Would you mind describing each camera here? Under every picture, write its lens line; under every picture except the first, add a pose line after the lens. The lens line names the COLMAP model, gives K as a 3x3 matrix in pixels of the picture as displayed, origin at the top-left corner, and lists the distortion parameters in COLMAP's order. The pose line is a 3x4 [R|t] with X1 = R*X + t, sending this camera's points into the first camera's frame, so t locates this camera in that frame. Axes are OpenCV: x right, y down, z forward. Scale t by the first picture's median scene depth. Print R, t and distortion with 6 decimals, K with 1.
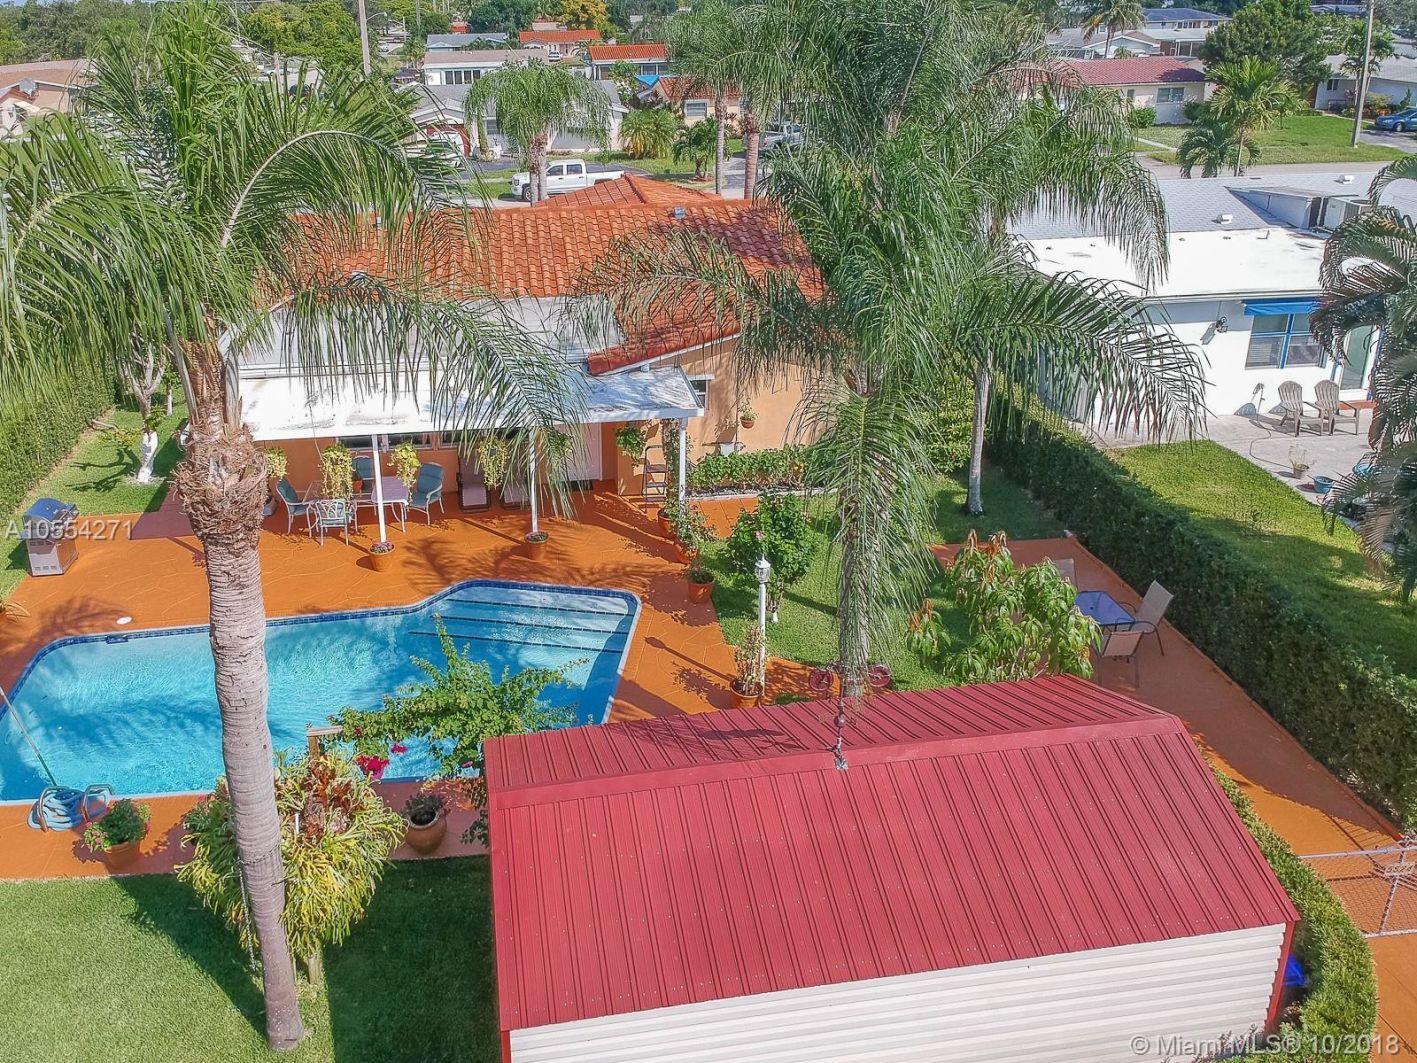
lens RADIAL K [[1091.3, 0, 598.5], [0, 1091.3, 533.5], [0, 0, 1]] dist [0.094165, -0.129066]
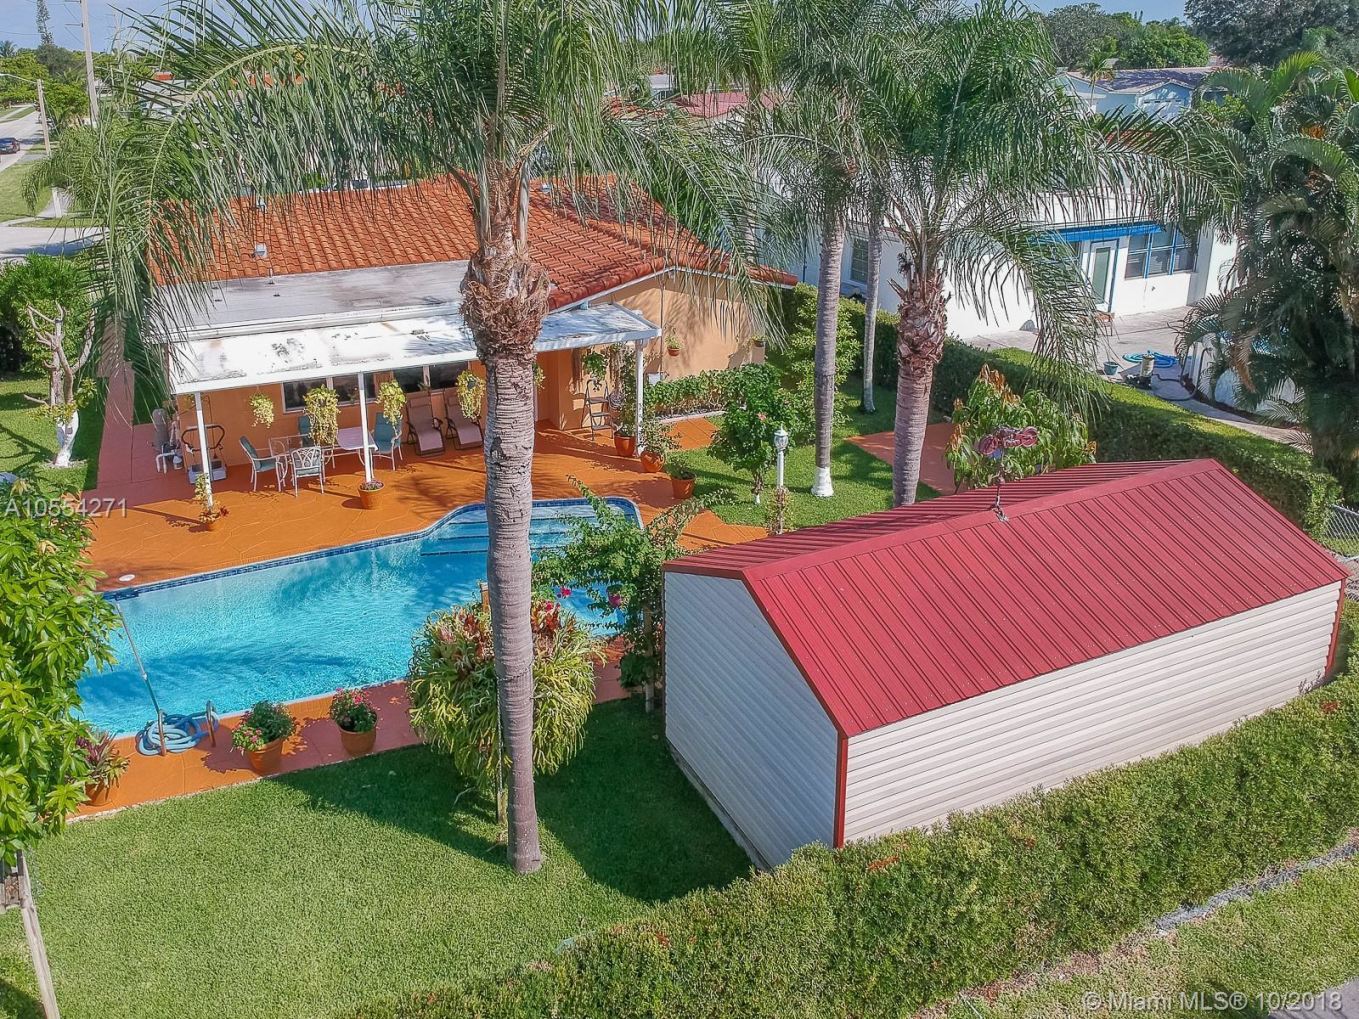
lens RADIAL K [[1046.6, 0, 574.0], [0, 1046.6, 511.4], [0, 0, 1]] dist [0.094165, -0.129066]
pose [[0.960299, -0.103485, 0.259071, -0.277250], [0.118966, 0.991889, -0.044768, 0.104871], [-0.252336, 0.073811, 0.964820, 0.000893]]
